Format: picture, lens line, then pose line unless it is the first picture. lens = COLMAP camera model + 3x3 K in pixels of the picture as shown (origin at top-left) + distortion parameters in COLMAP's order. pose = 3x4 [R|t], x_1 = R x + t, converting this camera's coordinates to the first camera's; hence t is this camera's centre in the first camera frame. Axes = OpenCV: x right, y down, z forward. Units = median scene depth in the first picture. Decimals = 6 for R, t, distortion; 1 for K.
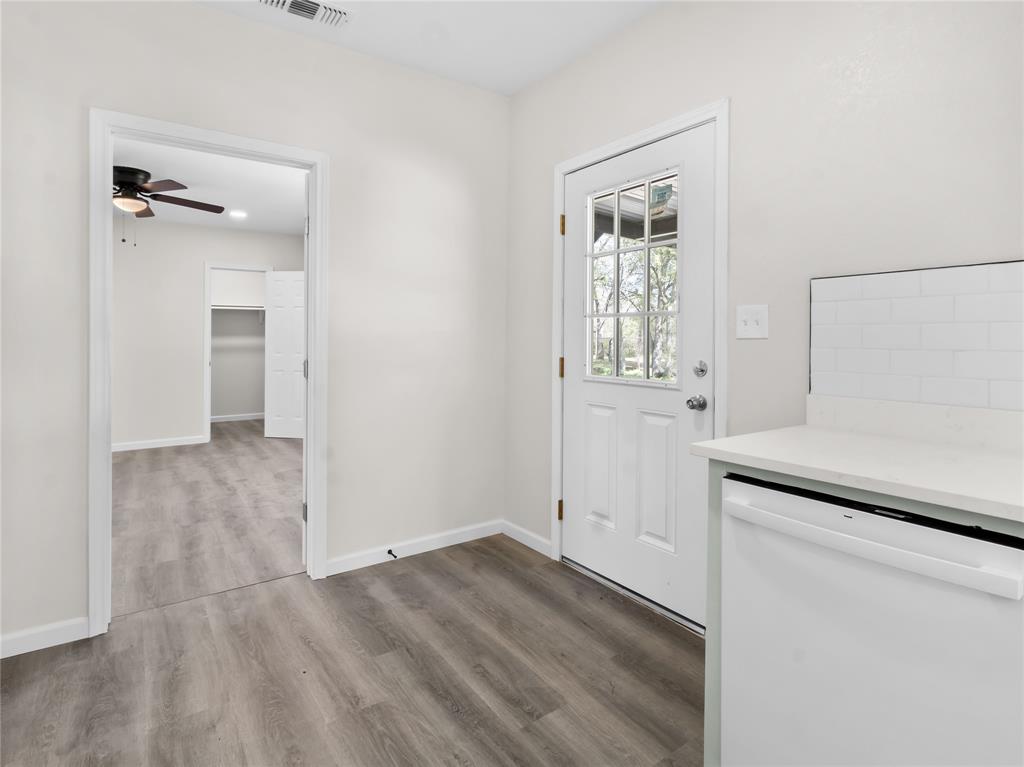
lens RADIAL K [[532.1, 0, 512.9], [0, 532.1, 349.2], [0, 0, 1]] dist [0.002775, 0.000141]
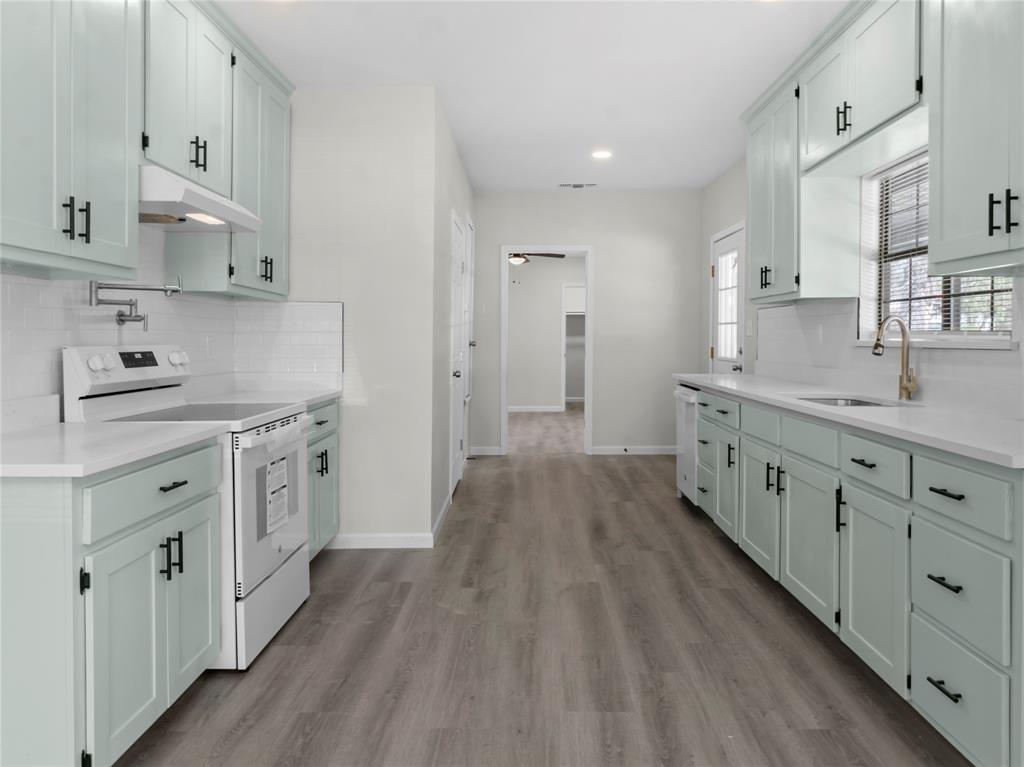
lens RADIAL K [[598.7, 0, 513.4], [0, 598.7, 347.8], [0, 0, 1]] dist [-0.002377, 0.000510]
pose [[0.802271, 0.004941, -0.596939, 0.269814], [-0.005367, 0.999985, 0.001065, 0.007510], [0.596935, 0.002349, 0.802286, -0.353389]]
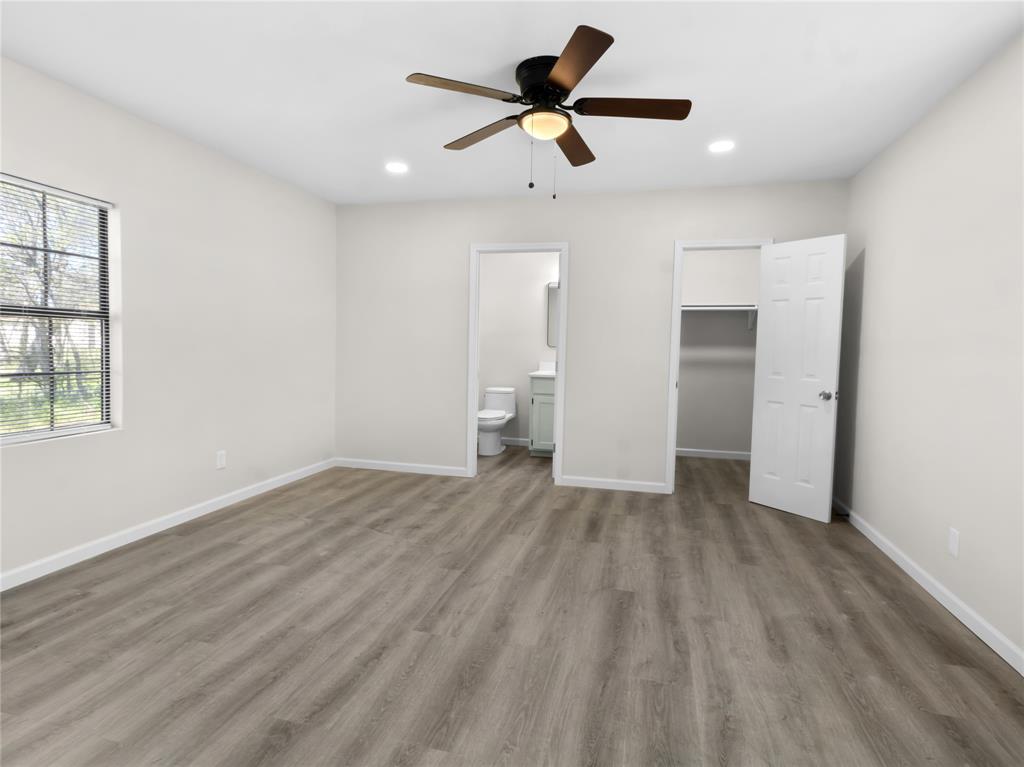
lens RADIAL K [[532.1, 0, 512.9], [0, 532.1, 349.2], [0, 0, 1]] dist [0.002775, 0.000141]
pose [[0.652858, 0.027328, -0.756988, -0.192828], [-0.039793, 0.999206, 0.001753, -0.013299], [0.756435, 0.028979, 0.653427, 0.404690]]
